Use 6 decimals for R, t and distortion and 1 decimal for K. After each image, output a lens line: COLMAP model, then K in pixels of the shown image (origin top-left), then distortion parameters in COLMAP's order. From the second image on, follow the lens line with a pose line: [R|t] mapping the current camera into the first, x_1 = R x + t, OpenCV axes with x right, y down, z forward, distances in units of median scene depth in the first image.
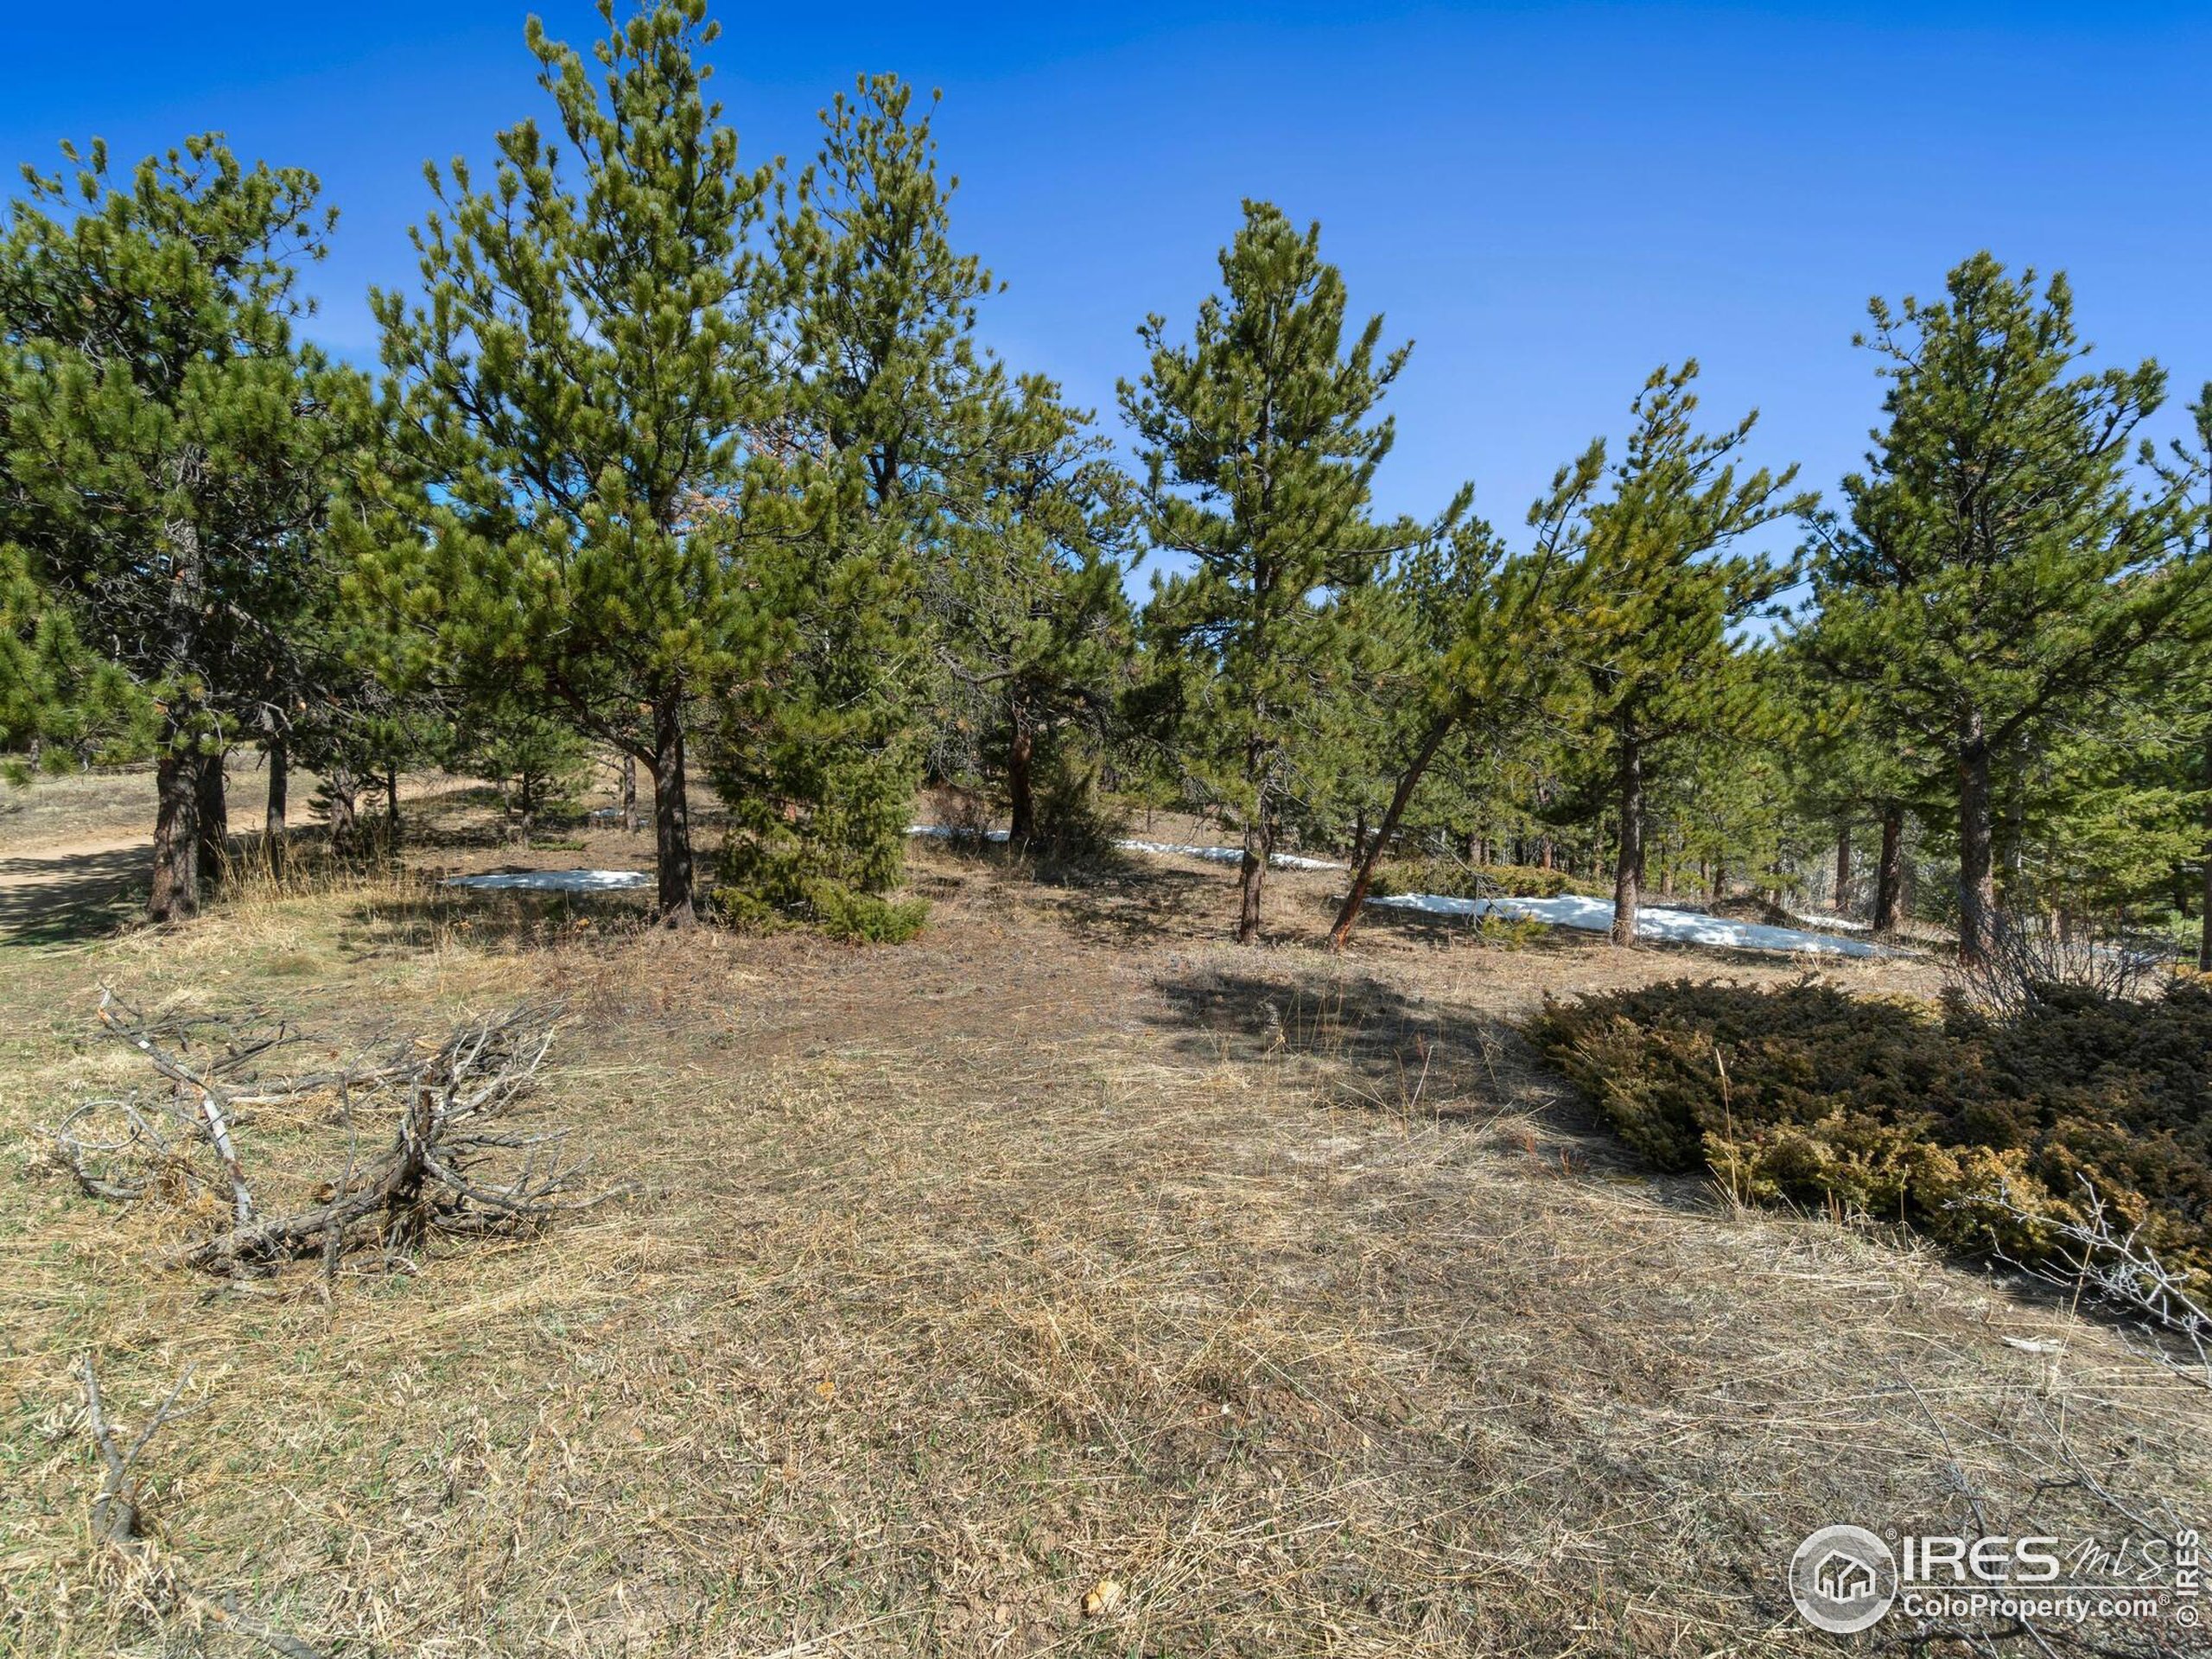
lens RADIAL K [[1105.8, 0, 1097.6], [0, 1105.8, 833.7], [0, 0, 1]] dist [0.002074, -0.000687]
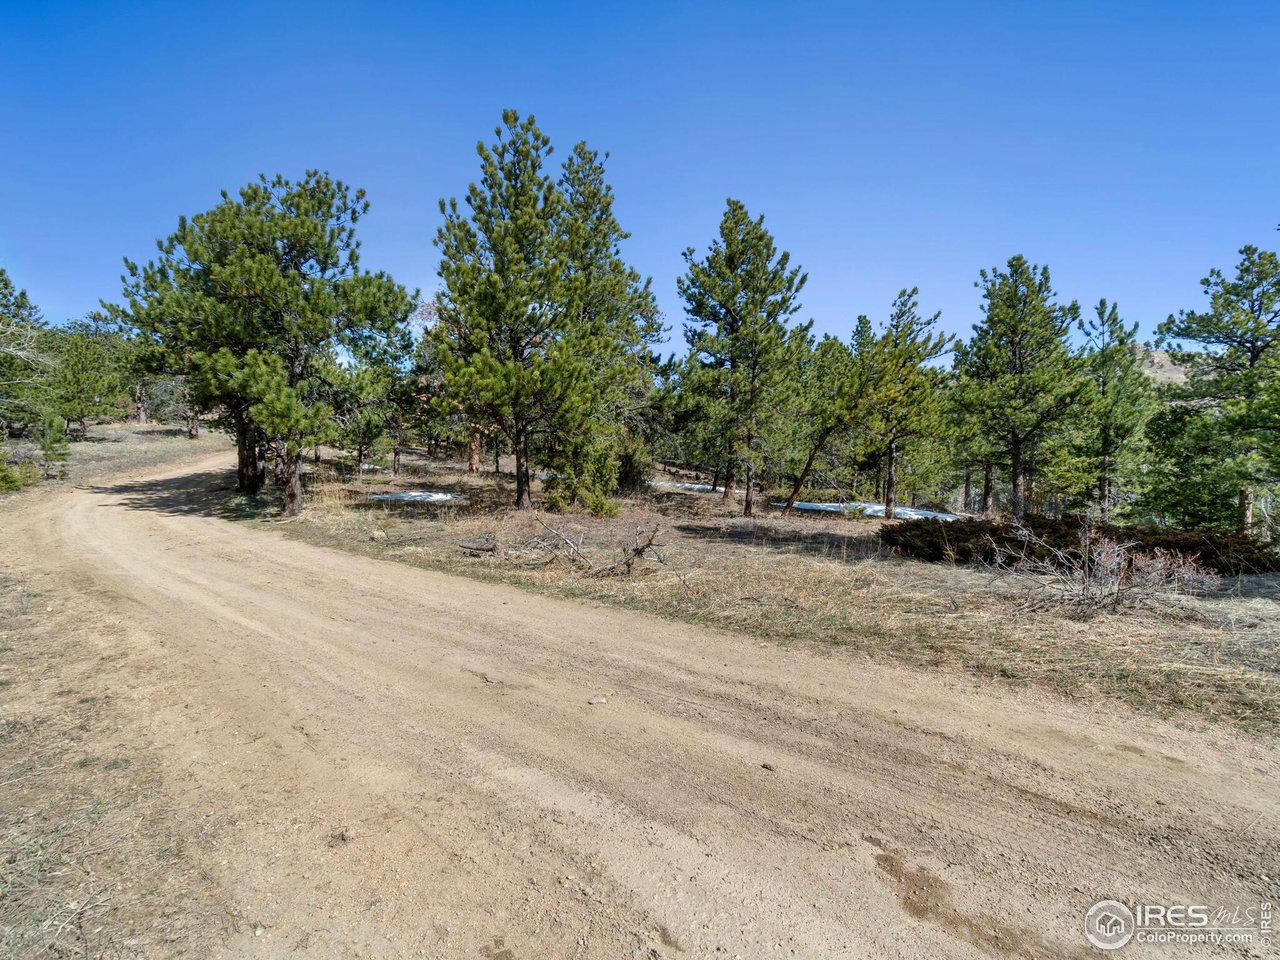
lens RADIAL K [[639.9, 0, 641.0], [0, 639.9, 484.2], [0, 0, 1]] dist [0.002074, -0.000687]
pose [[0.992254, -0.001558, 0.124217, -0.292997], [0.001009, 0.999989, 0.004489, 0.017793], [-0.124223, -0.004329, 0.992245, -0.411760]]
